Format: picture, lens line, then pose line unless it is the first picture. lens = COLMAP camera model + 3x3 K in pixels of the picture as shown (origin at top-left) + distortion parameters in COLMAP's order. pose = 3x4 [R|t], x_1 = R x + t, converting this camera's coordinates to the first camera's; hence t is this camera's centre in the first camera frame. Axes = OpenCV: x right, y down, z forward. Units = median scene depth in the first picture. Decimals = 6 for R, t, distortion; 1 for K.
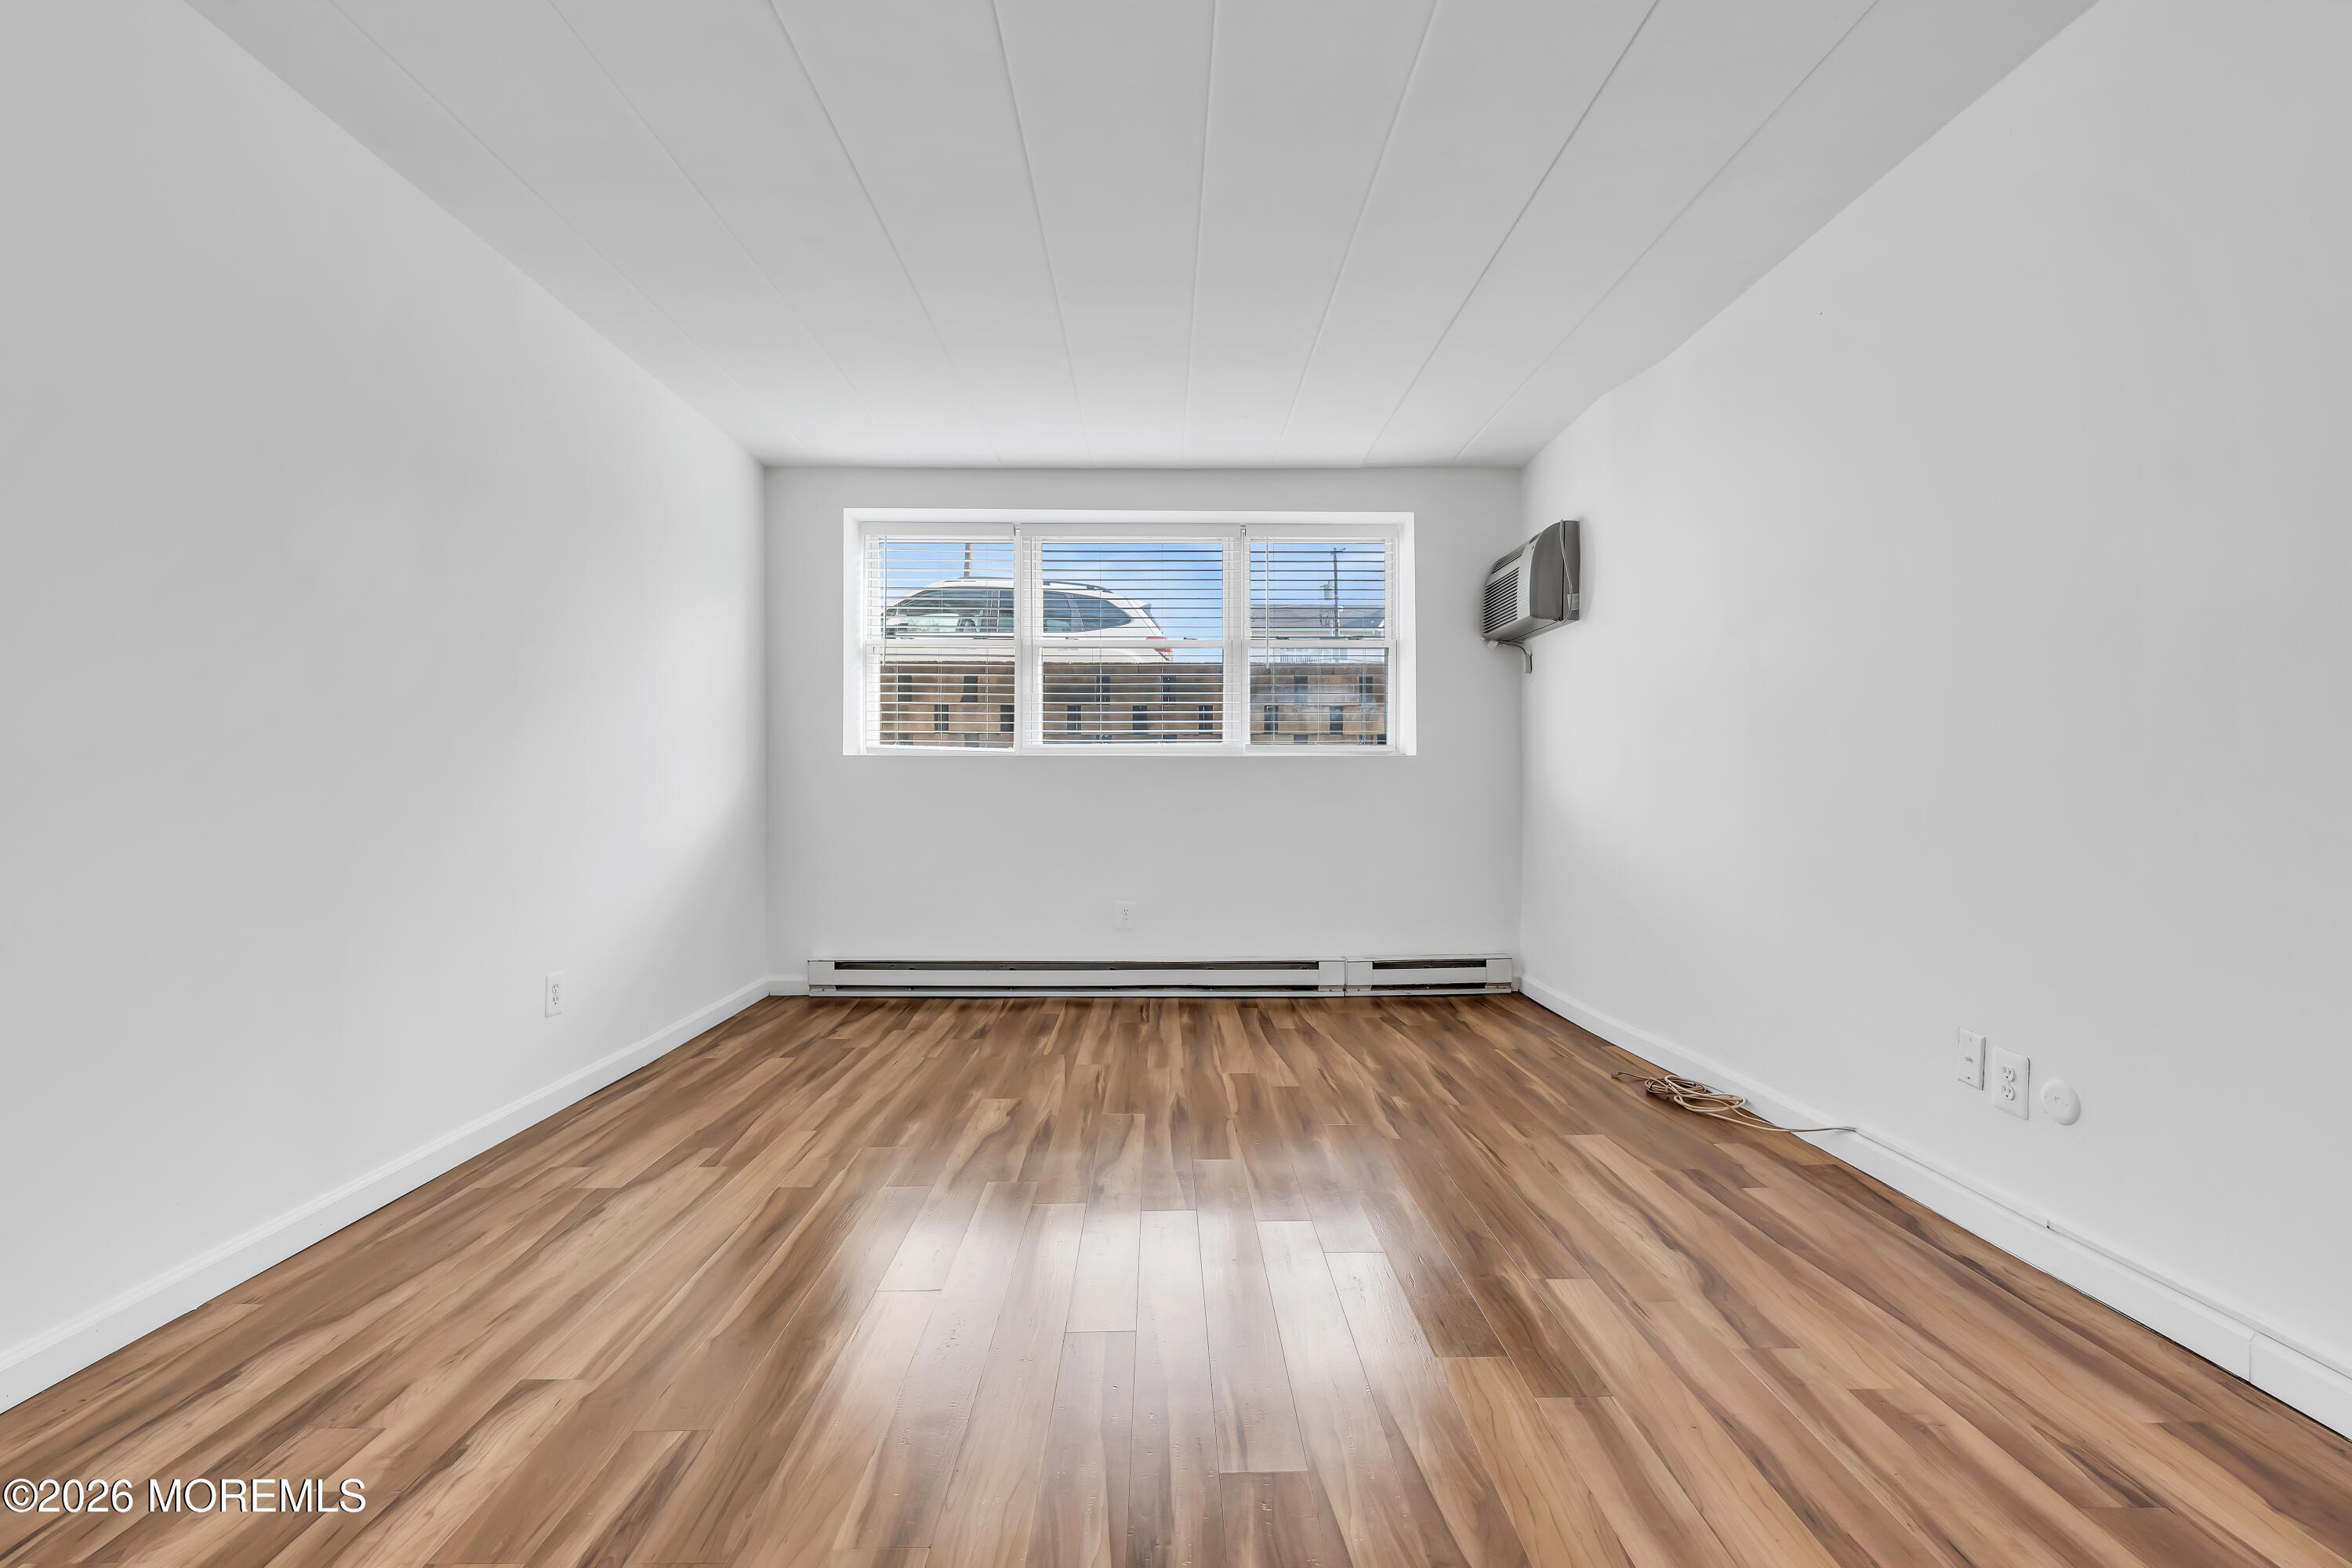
lens RADIAL K [[1061.4, 0, 1170.1], [0, 1061.4, 770.2], [0, 0, 1]] dist [-0.010373, 0.004528]
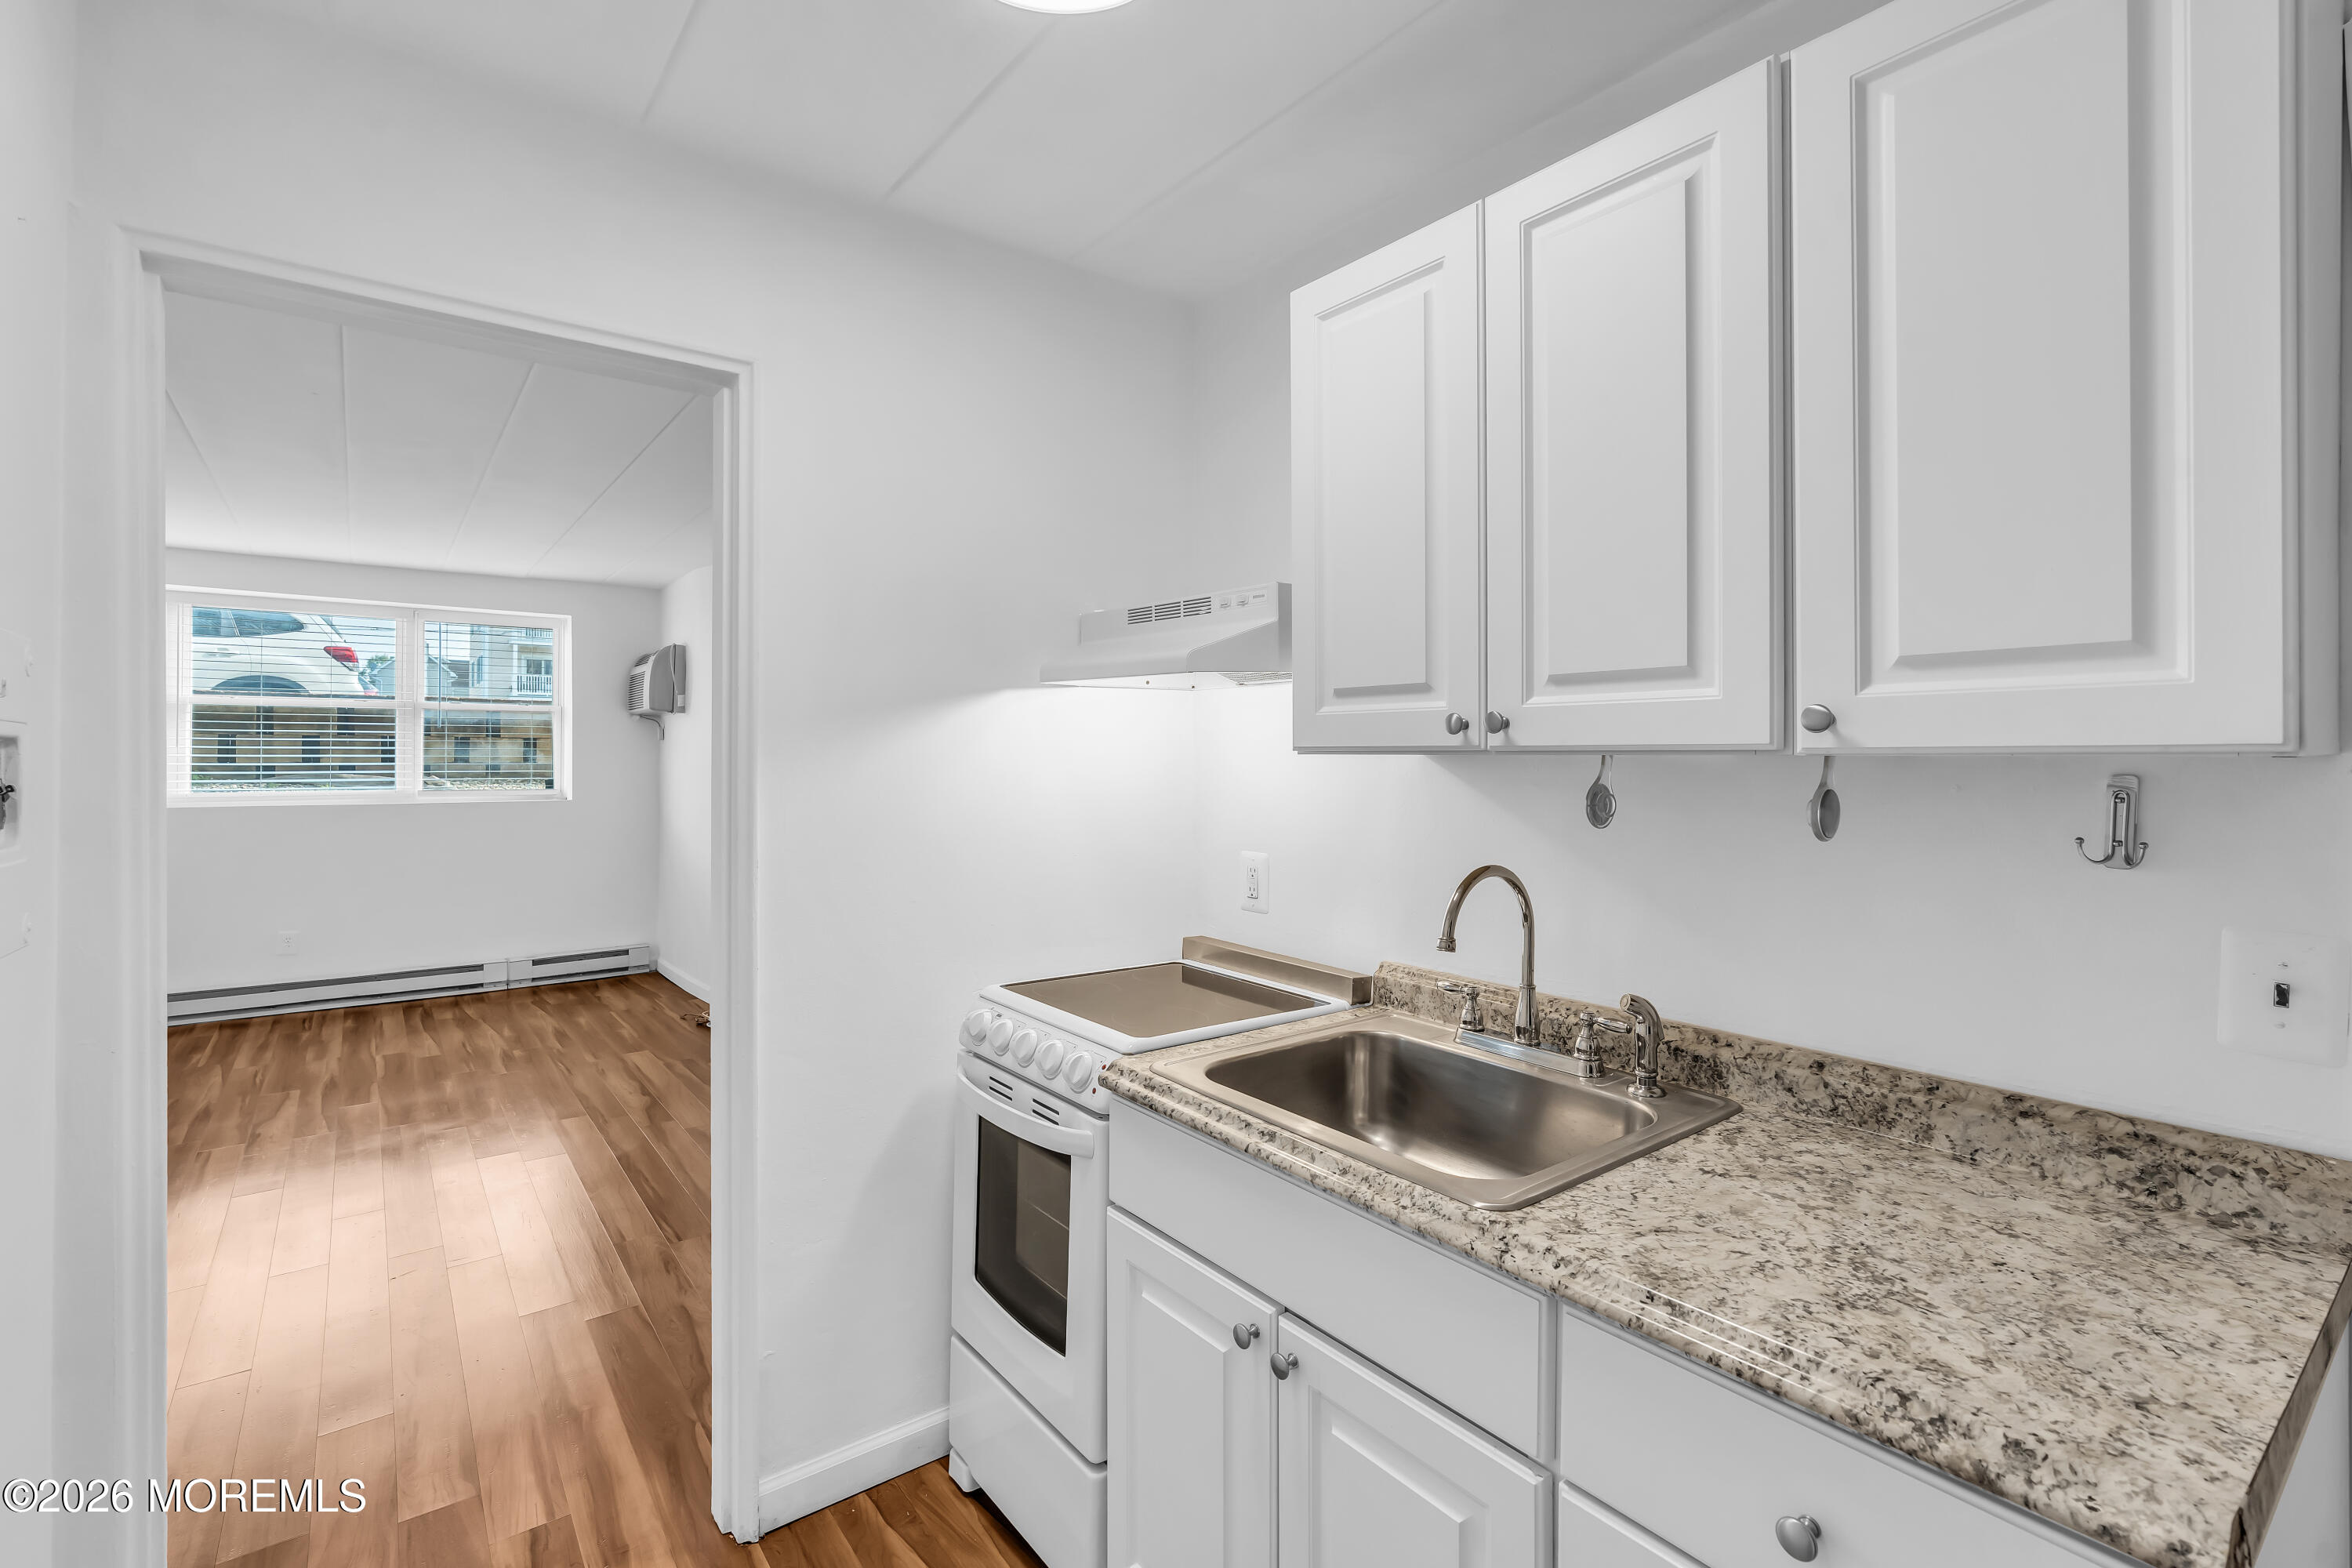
lens RADIAL K [[1061.4, 0, 1158.1], [0, 1061.4, 751.5], [0, 0, 1]] dist [-0.010373, 0.004528]
pose [[0.804175, 0.005834, 0.594364, 0.048099], [-0.007420, 0.999972, 0.000223, -0.109986], [-0.594346, -0.004590, 0.804196, -0.670080]]
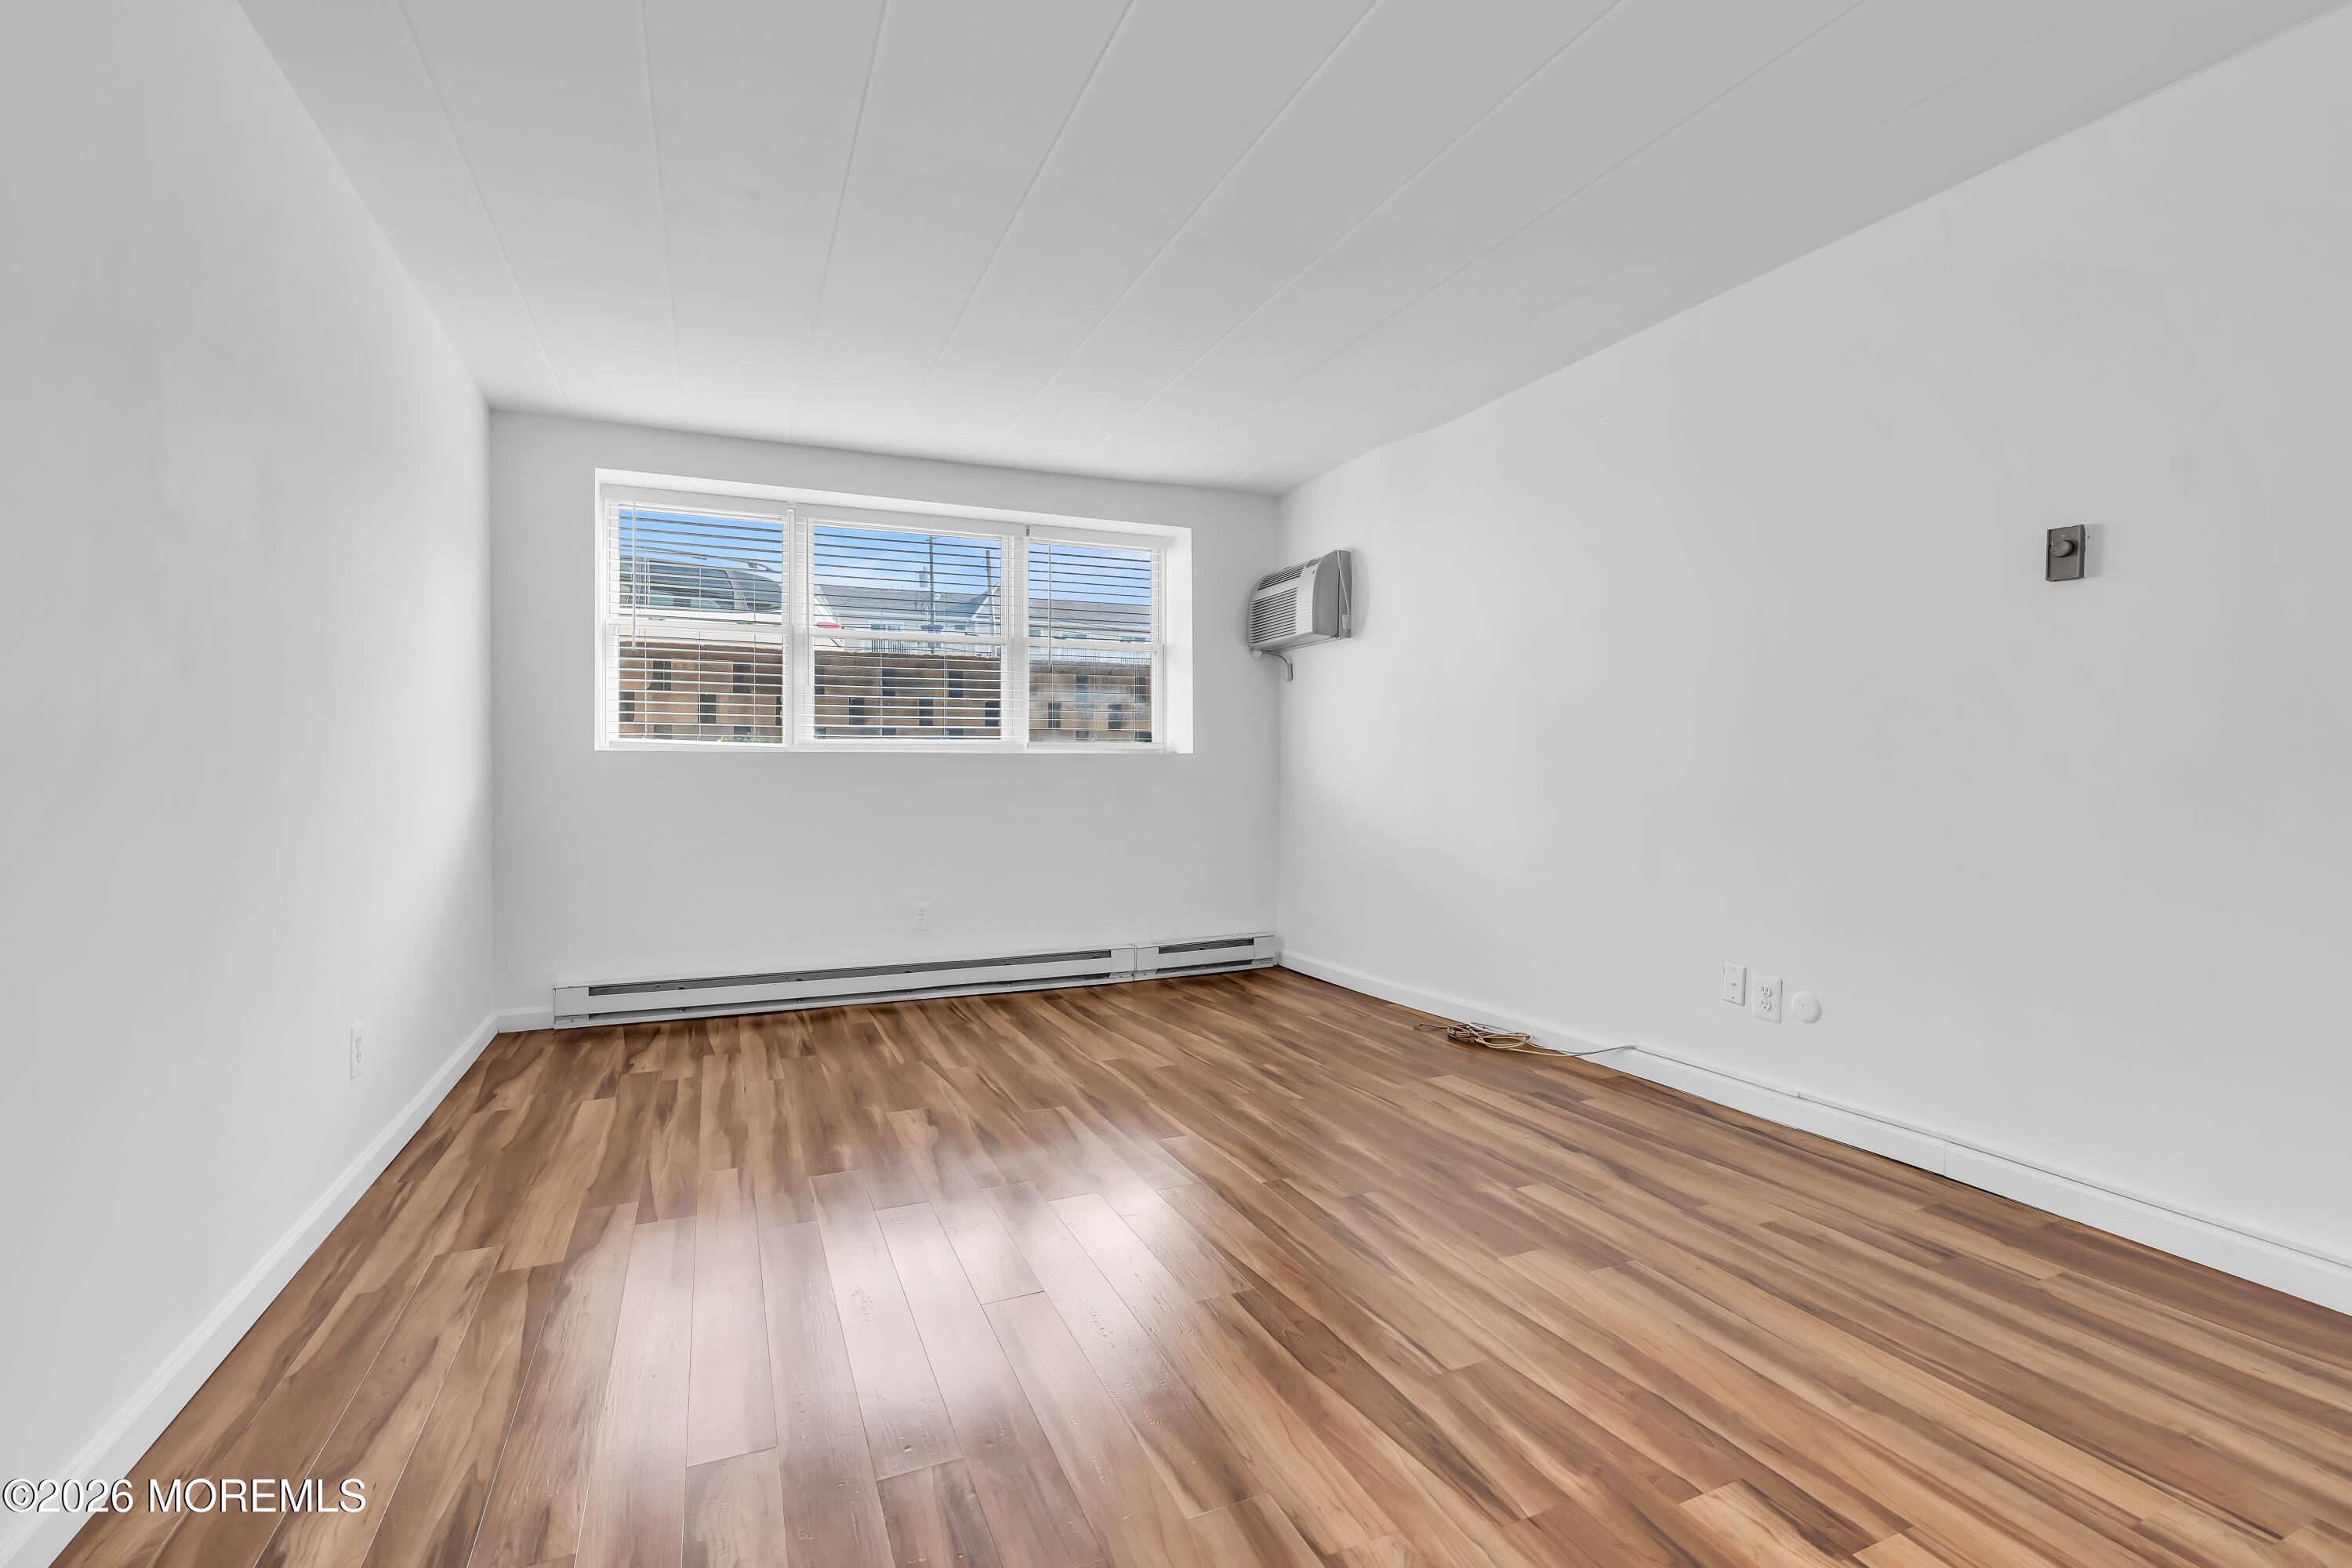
lens RADIAL K [[1061.4, 0, 1176.9], [0, 1061.4, 768.0], [0, 0, 1]] dist [-0.010373, 0.004528]
pose [[0.921412, -0.001220, 0.388586, -0.279130], [-0.001703, 0.999973, 0.007176, -0.009840], [-0.388584, -0.007274, 0.921384, 0.011104]]
